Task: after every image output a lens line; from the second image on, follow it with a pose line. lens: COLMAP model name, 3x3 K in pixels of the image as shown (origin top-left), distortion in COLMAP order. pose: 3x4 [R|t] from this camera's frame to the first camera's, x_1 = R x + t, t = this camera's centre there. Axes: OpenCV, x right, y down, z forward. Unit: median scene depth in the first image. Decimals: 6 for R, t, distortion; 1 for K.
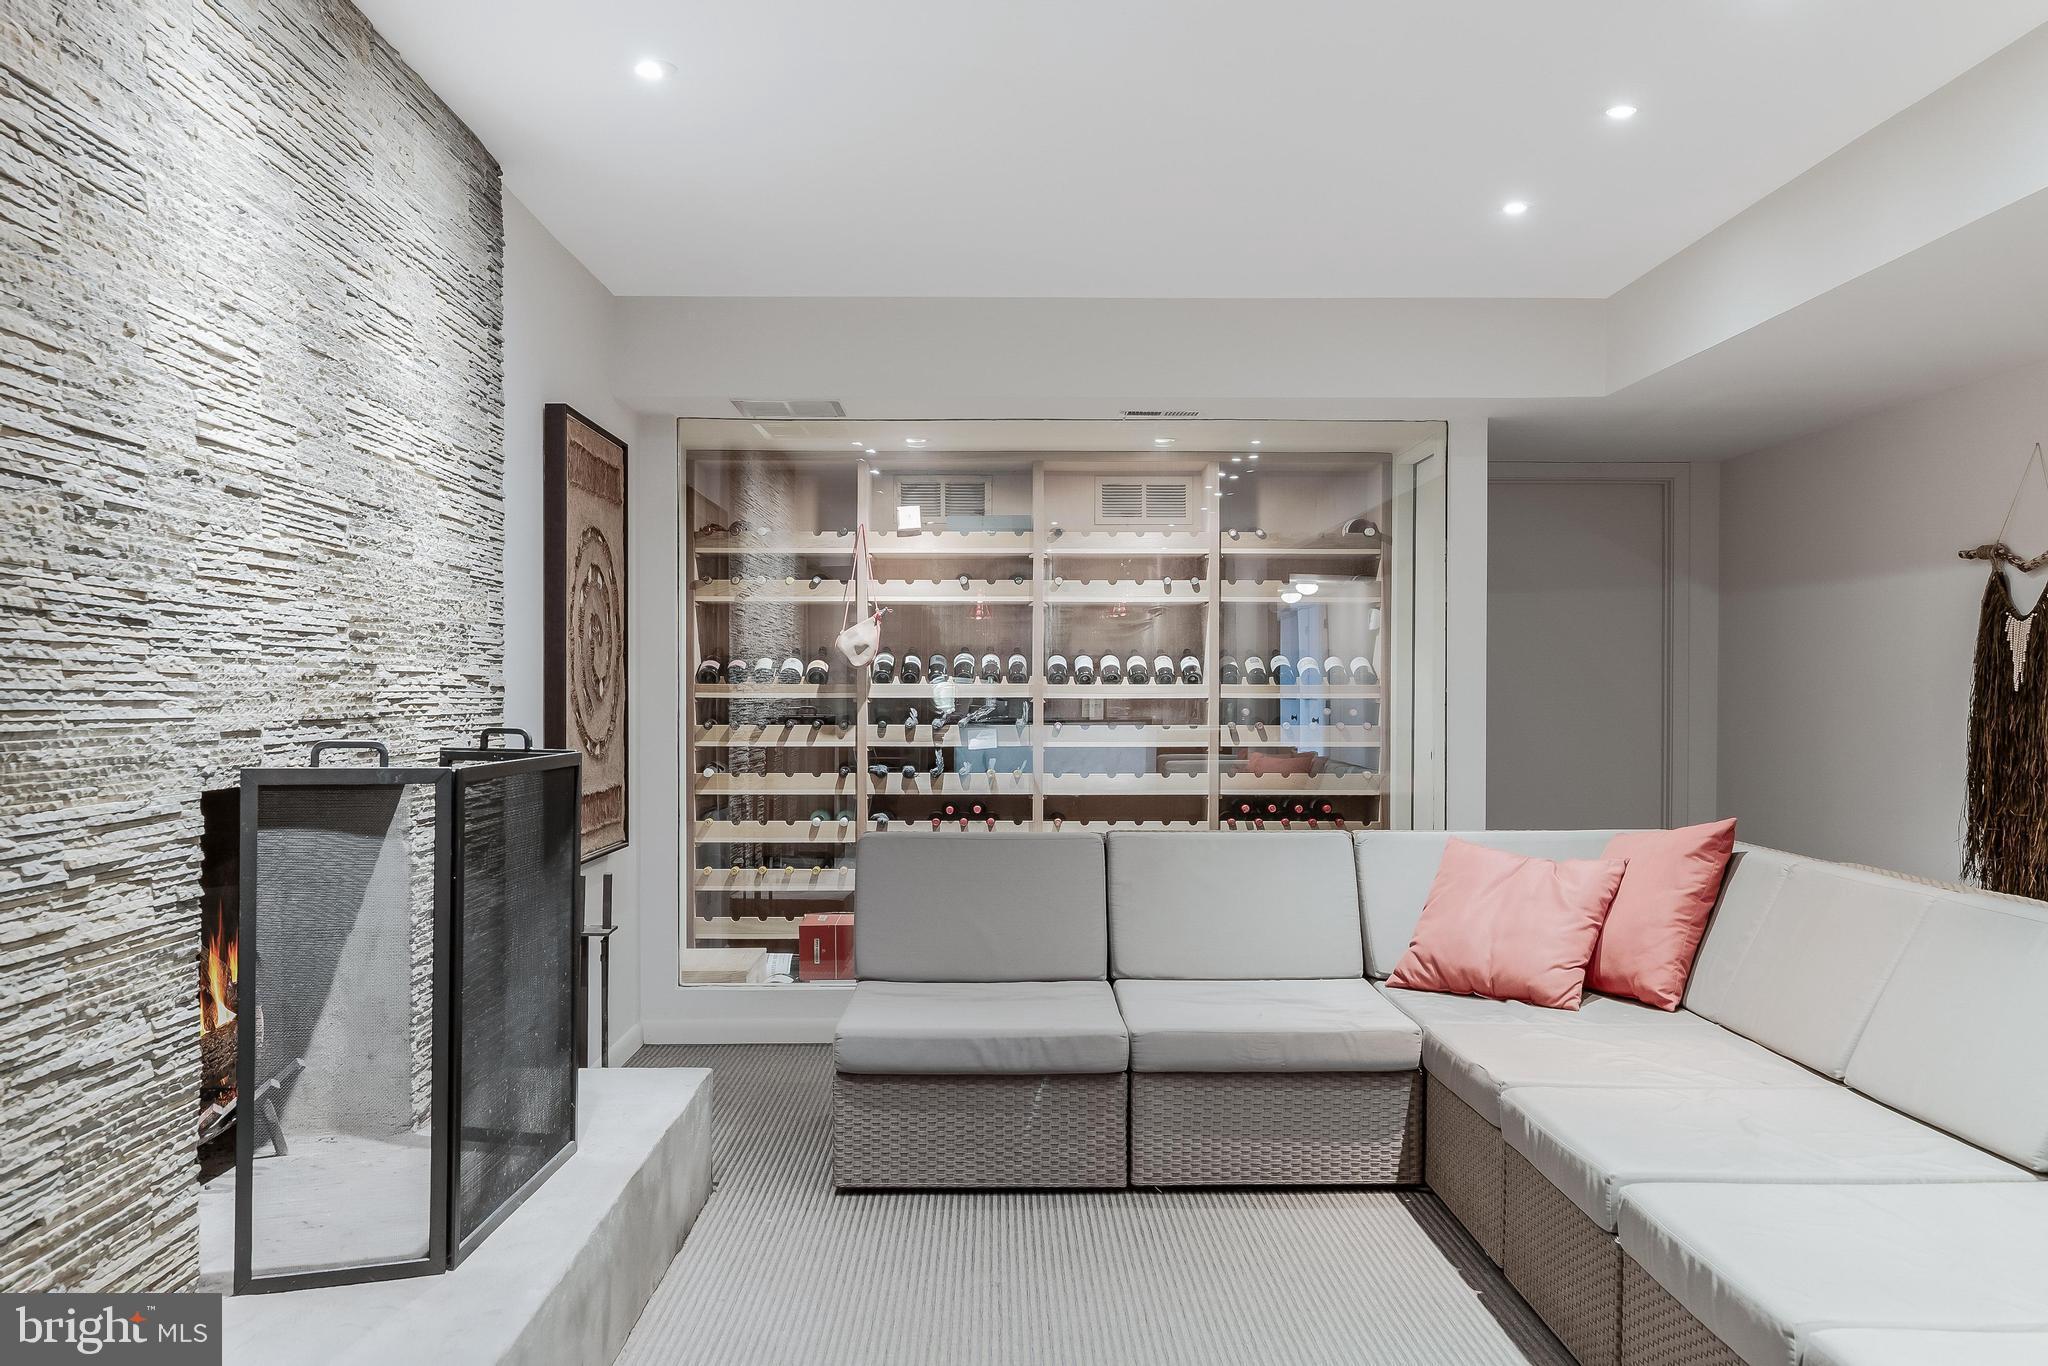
lens RADIAL K [[1927.2, 0, 1108.9], [0, 1927.2, 730.6], [0, 0, 1]] dist [-0.010932, 0.000000]
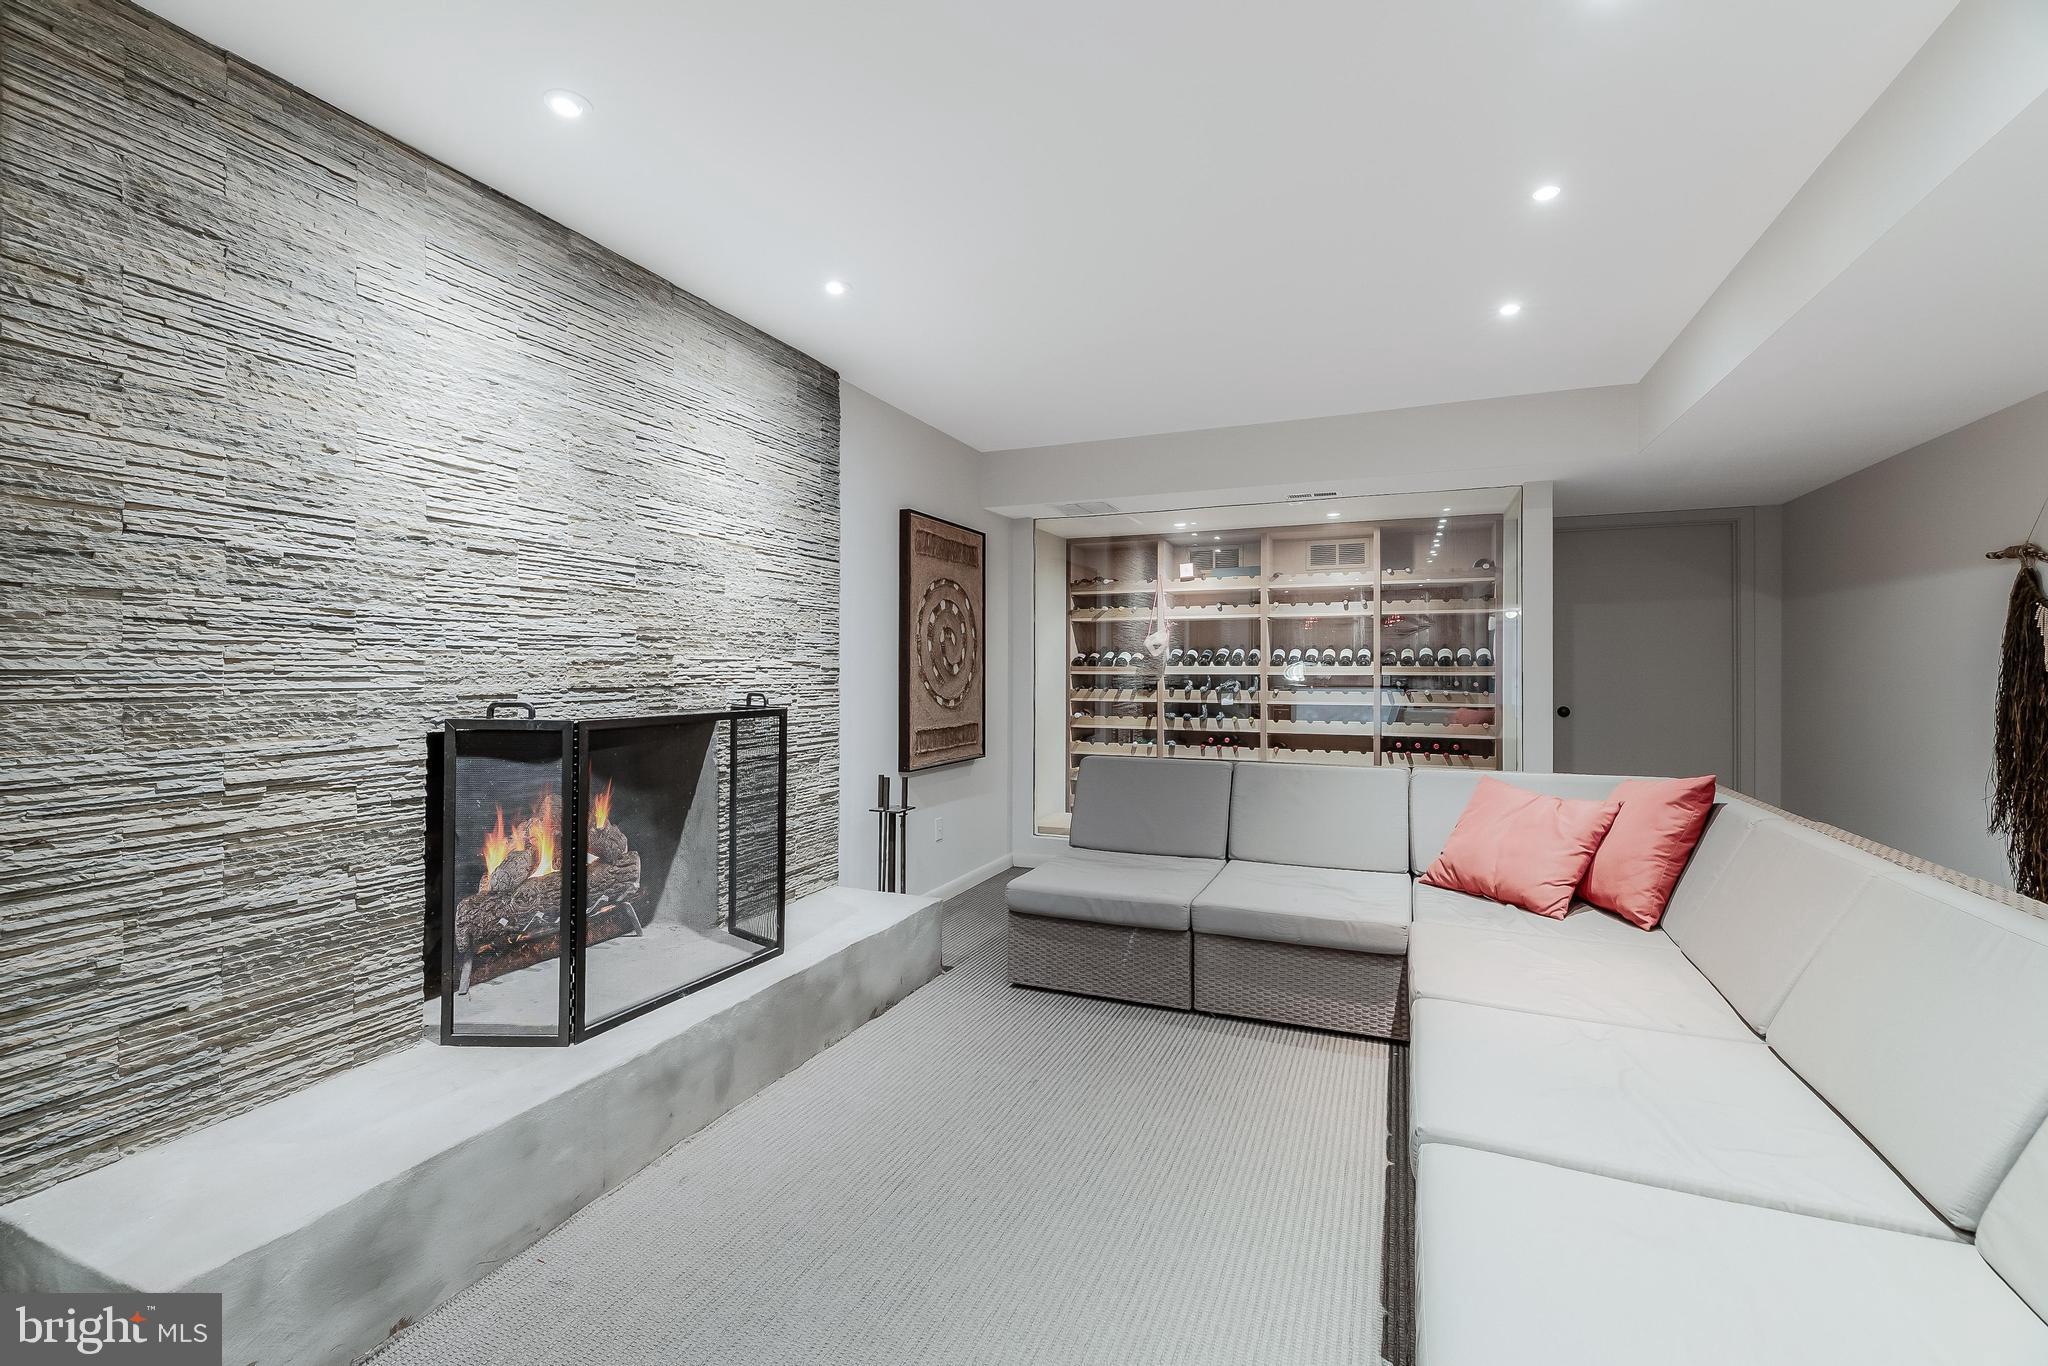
lens RADIAL K [[928.7, 0, 1027.3], [0, 928.7, 666.1], [0, 0, 1]] dist [0.002594, -0.000359]
pose [[0.904345, -0.001097, -0.426802, 0.182072], [-0.009341, 0.999706, -0.022362, -0.006592], [0.426701, 0.024210, 0.904069, 0.277128]]
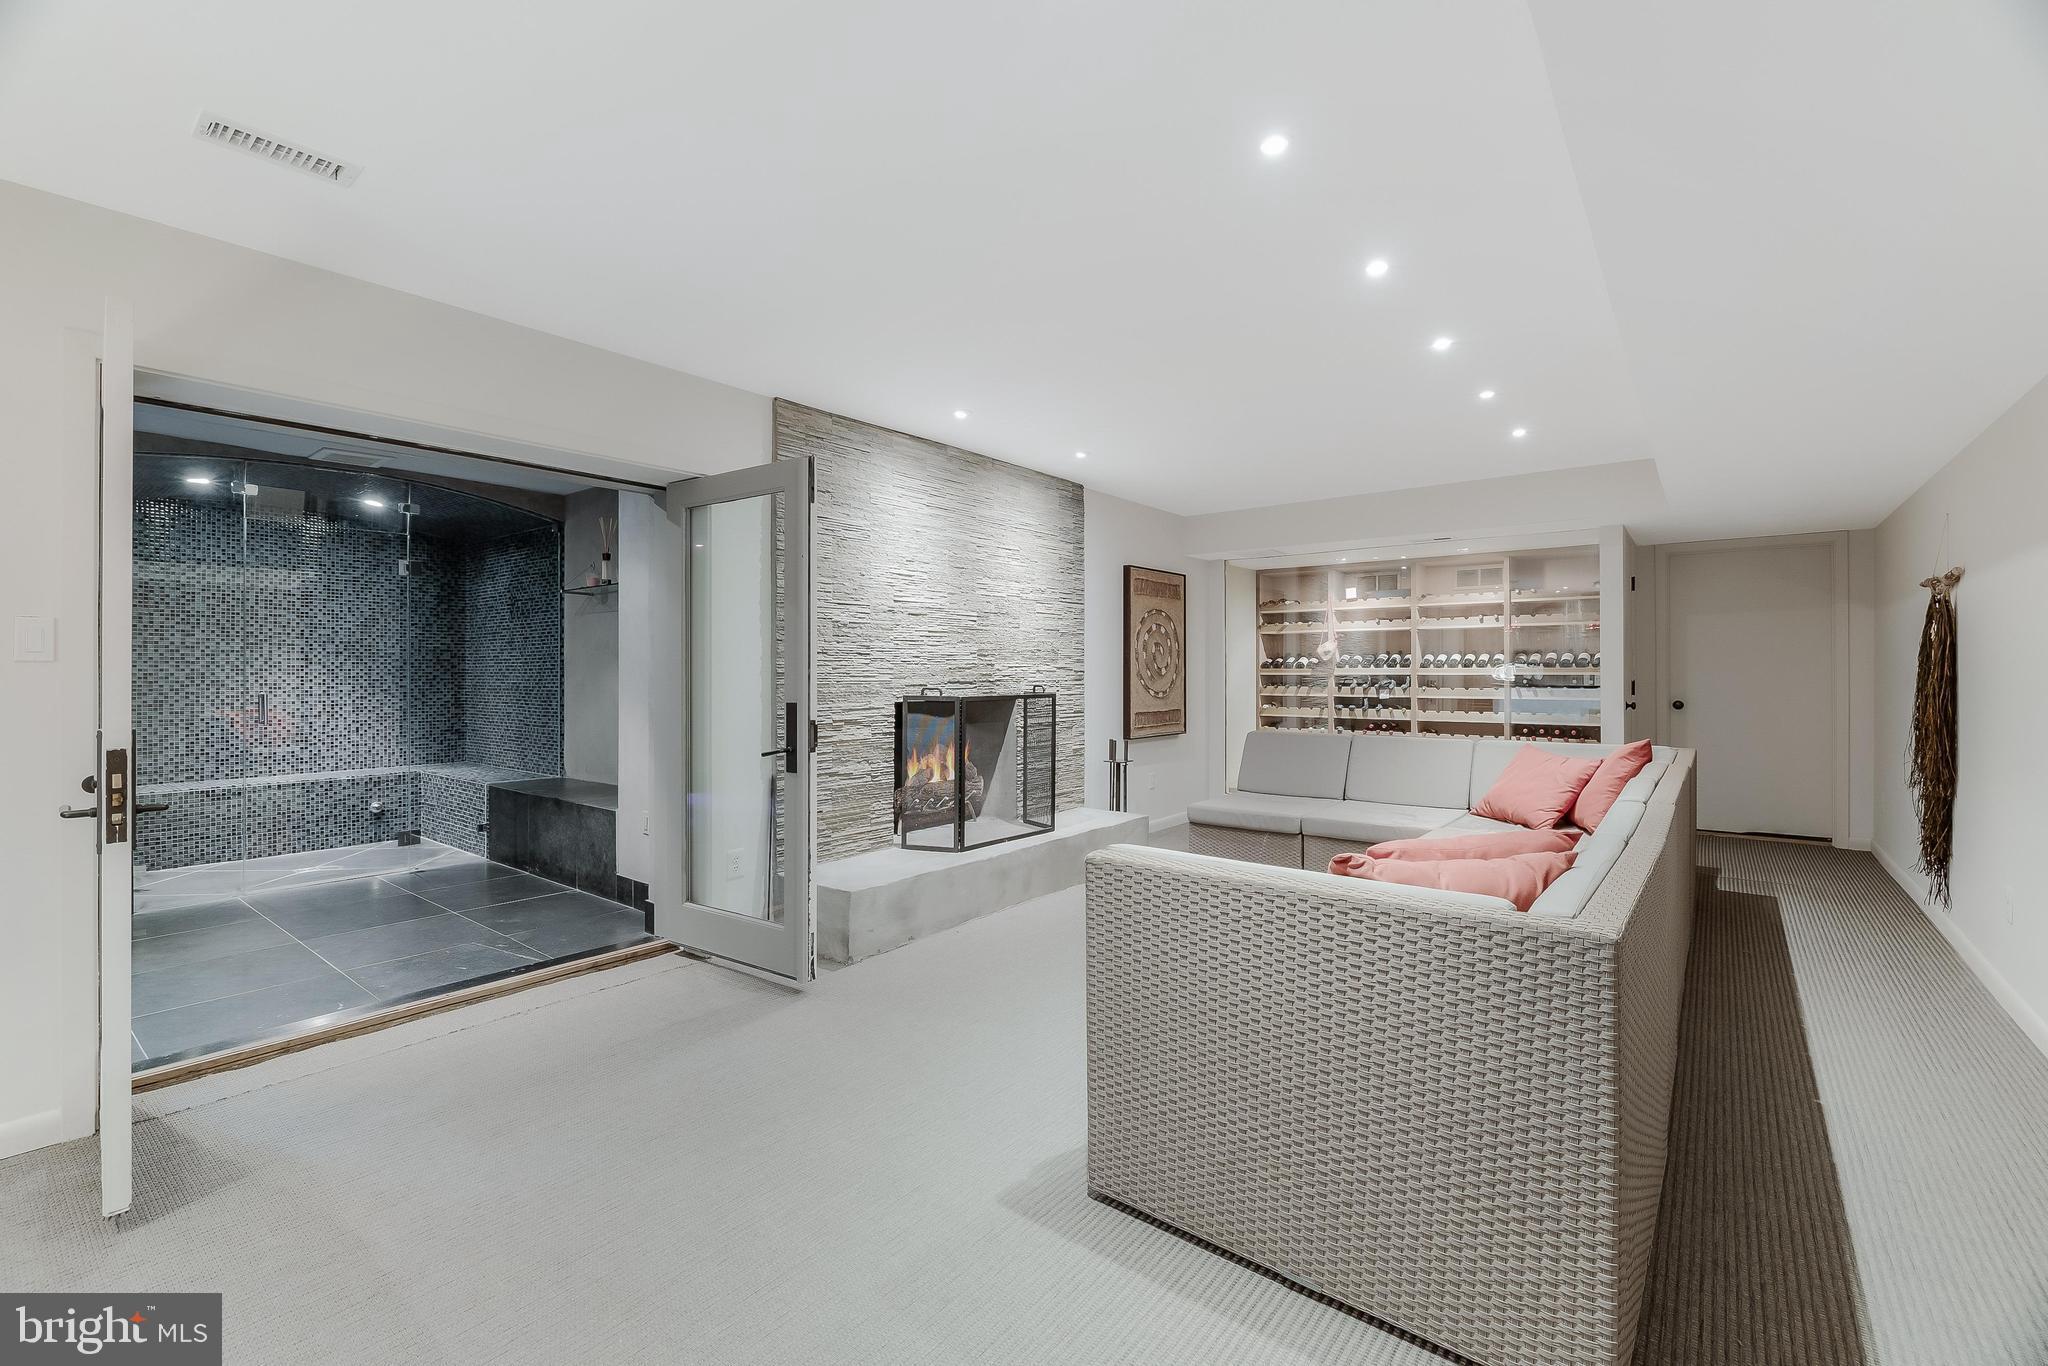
lens RADIAL K [[928.7, 0, 1031.8], [0, 928.7, 673.3], [0, 0, 1]] dist [0.002594, -0.000359]
pose [[0.766990, -0.001280, -0.641658, 0.442635], [-0.010423, 0.999841, -0.014453, 0.001021], [0.641575, 0.017774, 0.766855, -0.073643]]
